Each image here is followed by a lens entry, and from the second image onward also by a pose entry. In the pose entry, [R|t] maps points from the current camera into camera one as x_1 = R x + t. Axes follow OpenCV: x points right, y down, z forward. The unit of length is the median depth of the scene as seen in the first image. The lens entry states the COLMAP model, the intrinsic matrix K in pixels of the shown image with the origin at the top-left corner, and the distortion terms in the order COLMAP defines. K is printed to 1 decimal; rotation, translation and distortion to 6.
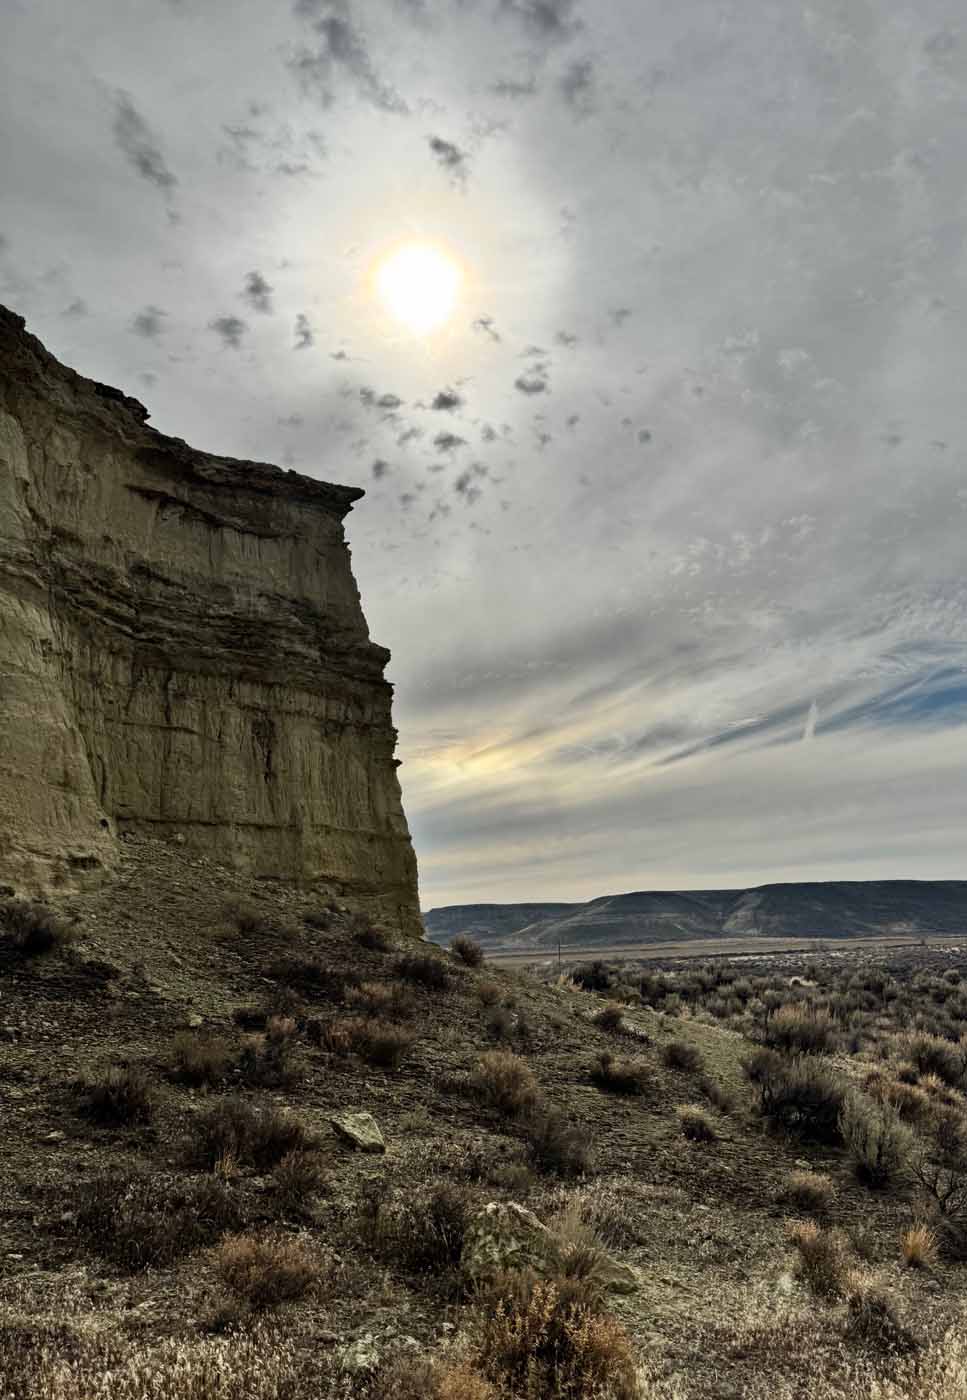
lens RADIAL K [[1119.4, 0, 656.8], [0, 1119.4, 800.4], [0, 0, 1]] dist [-0.007045, -0.002111]
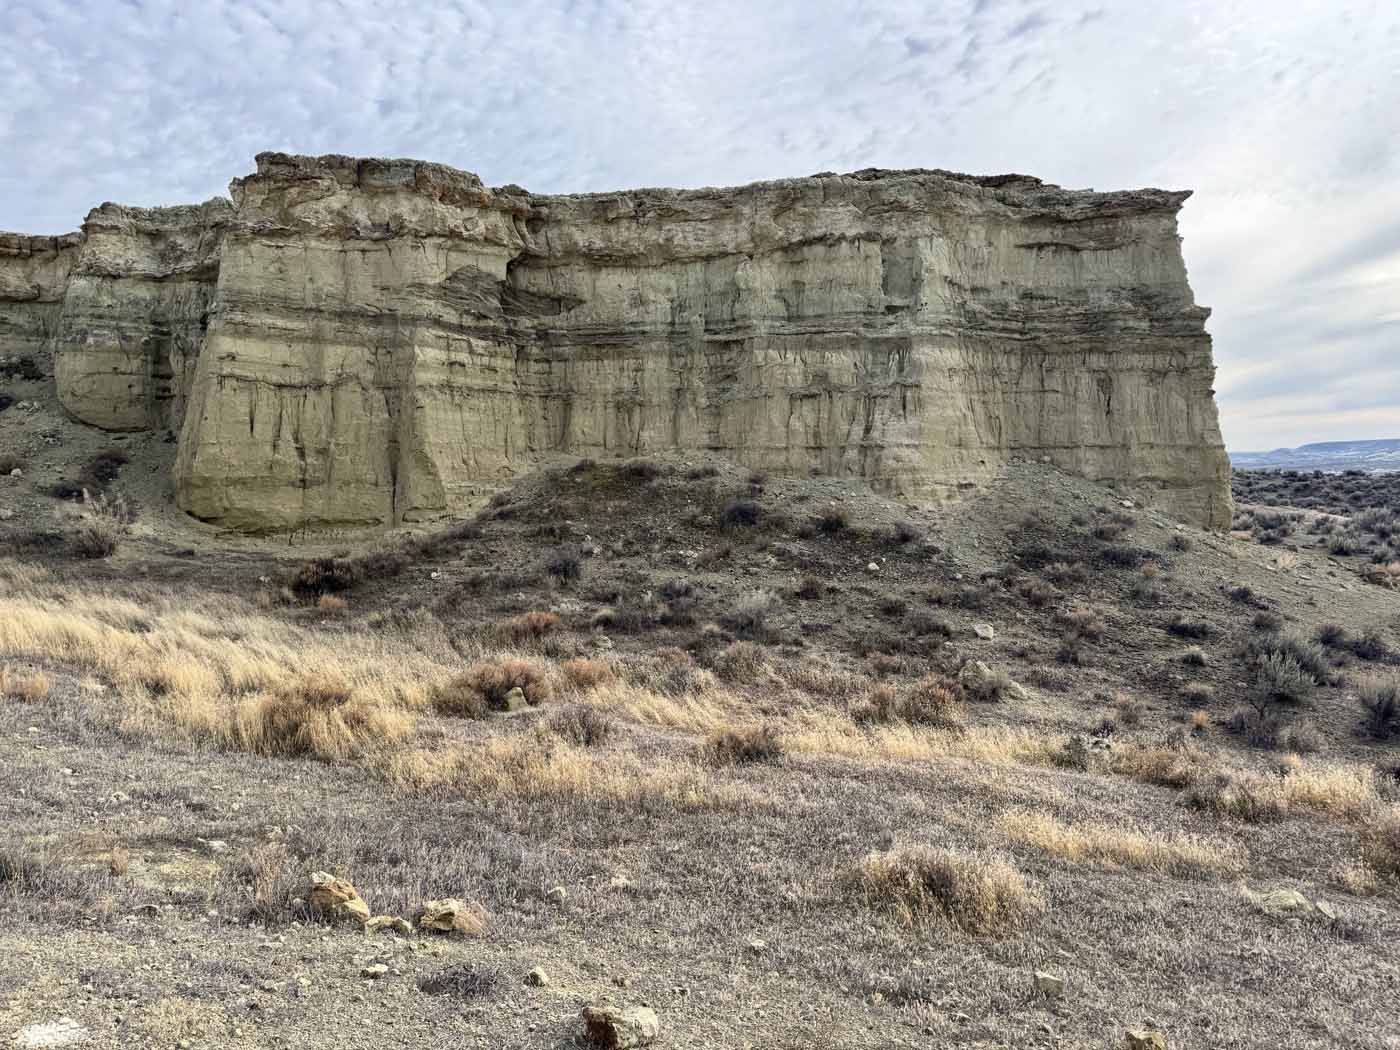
lens RADIAL K [[1025.6, 0, 698.6], [0, 1025.6, 536.6], [0, 0, 1]] dist [0.148987, -0.364985]
pose [[0.581811, 0.067152, -0.810547, 0.514477], [0.102669, 0.982550, 0.155098, -0.138115], [0.806818, -0.173456, 0.564764, -0.318911]]
